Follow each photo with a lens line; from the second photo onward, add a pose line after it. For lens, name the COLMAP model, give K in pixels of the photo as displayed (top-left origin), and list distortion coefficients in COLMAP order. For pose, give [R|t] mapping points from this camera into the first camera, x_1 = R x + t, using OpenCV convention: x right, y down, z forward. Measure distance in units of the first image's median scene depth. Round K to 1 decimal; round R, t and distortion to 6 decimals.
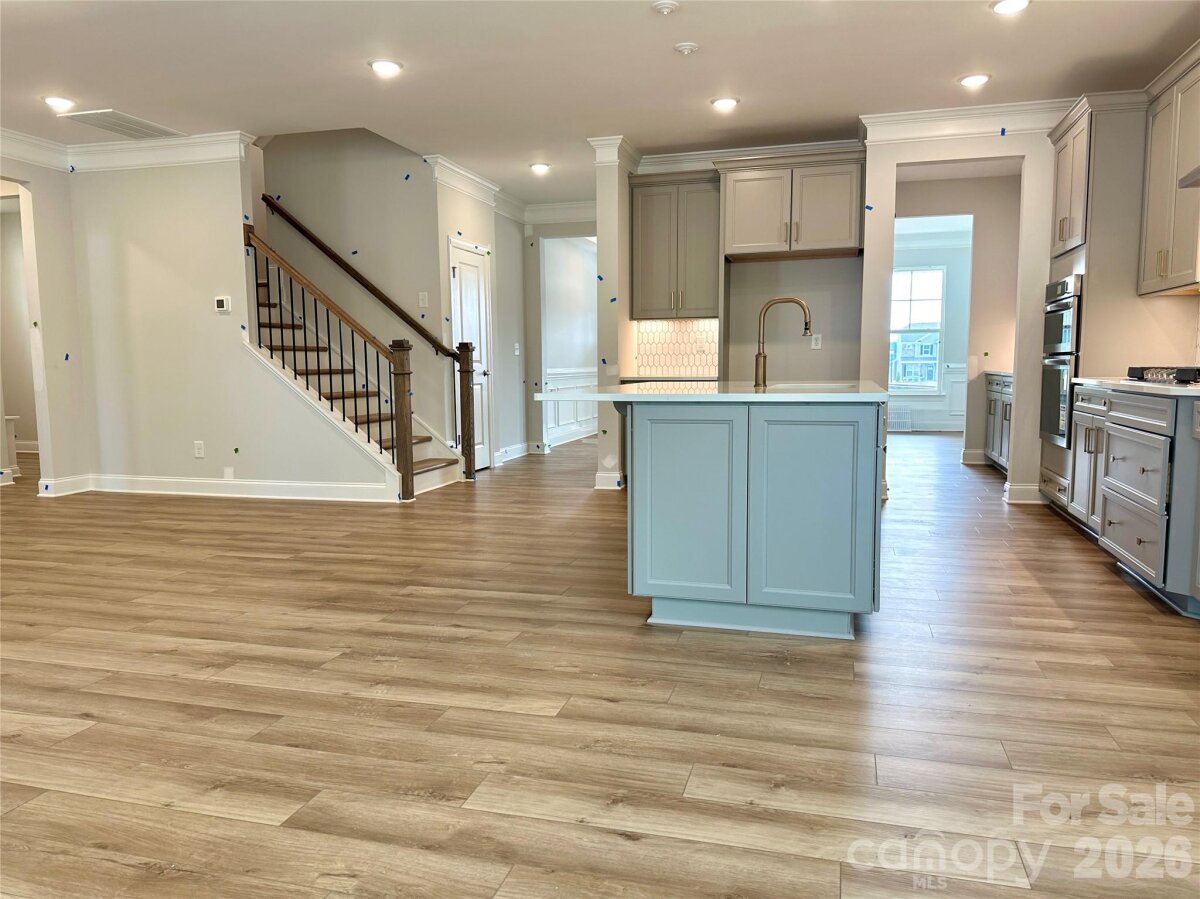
lens RADIAL K [[858.2, 0, 601.1], [0, 858.2, 458.0], [0, 0, 1]] dist [0.121603, -0.160808]
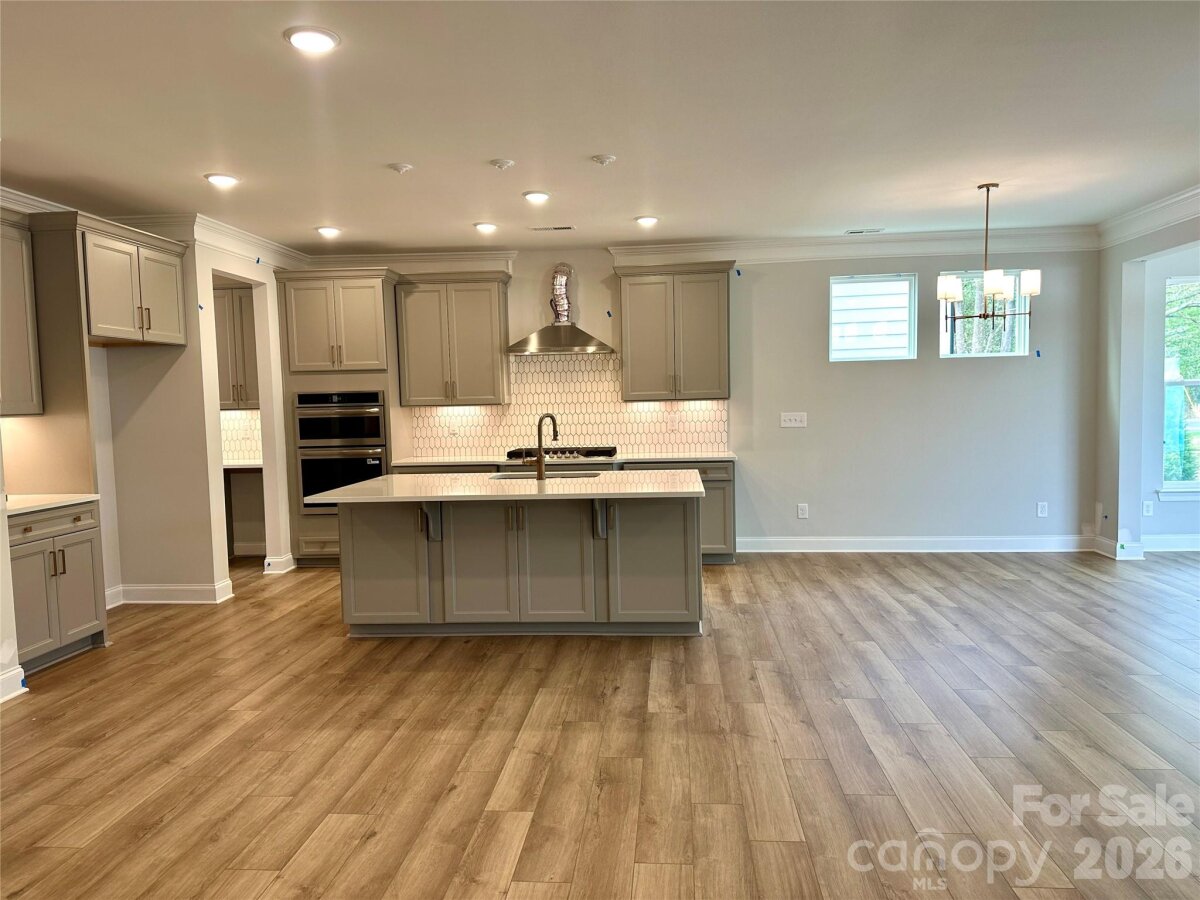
lens RADIAL K [[830.7, 0, 607.8], [0, 830.7, 444.7], [0, 0, 1]] dist [0.115922, -0.149414]
pose [[-0.188758, -0.040293, 0.981197, -1.274045], [0.132980, 0.988906, 0.066192, -0.243302], [-0.972978, 0.142973, -0.181305, 1.339719]]
